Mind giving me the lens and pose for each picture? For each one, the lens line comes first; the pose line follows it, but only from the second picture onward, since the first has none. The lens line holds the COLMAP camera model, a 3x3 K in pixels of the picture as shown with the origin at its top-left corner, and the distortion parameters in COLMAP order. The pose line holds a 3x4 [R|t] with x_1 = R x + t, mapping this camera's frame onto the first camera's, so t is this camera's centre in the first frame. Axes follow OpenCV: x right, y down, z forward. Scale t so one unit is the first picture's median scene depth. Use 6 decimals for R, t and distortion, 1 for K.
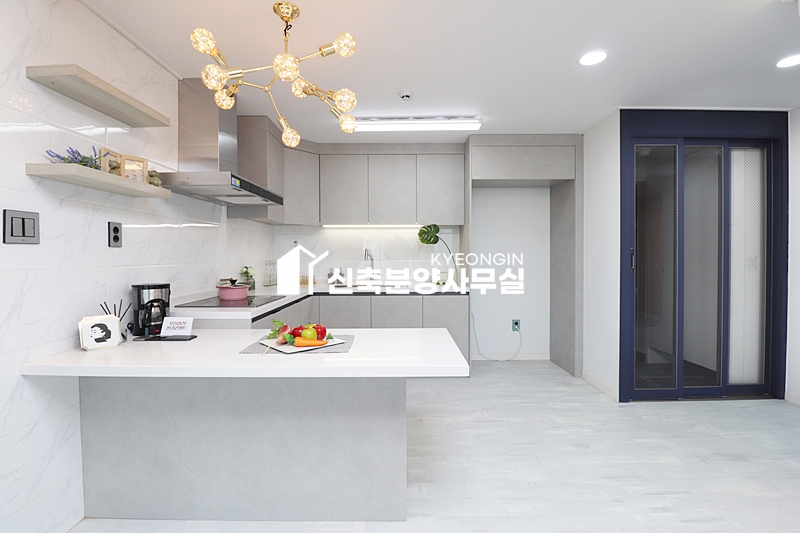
lens RADIAL K [[370.2, 0, 399.4], [0, 370.2, 262.4], [0, 0, 1]] dist [-0.008115, -0.009050]
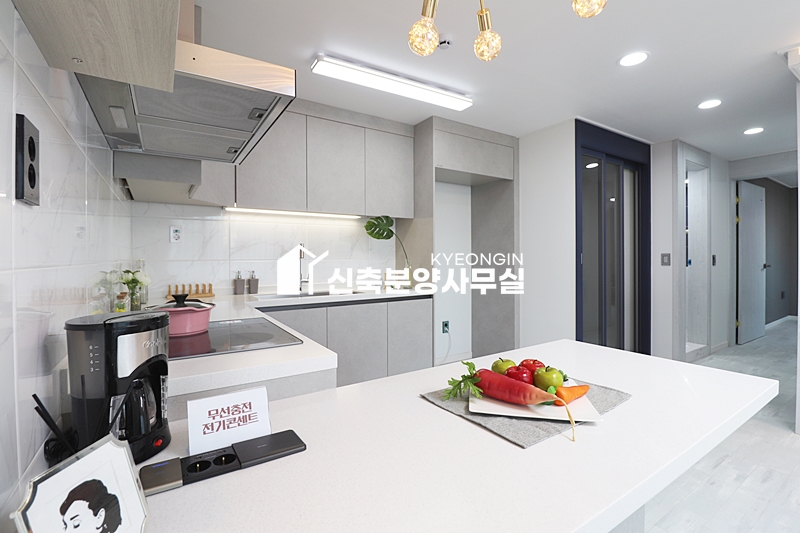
lens RADIAL K [[370.2, 0, 400.5], [0, 370.2, 263.0], [0, 0, 1]] dist [-0.008115, -0.009050]
pose [[0.835875, -0.008499, 0.548854, -0.338944], [0.010525, 0.999944, -0.000545, 0.004369], [-0.548819, 0.006233, 0.835918, 0.289151]]
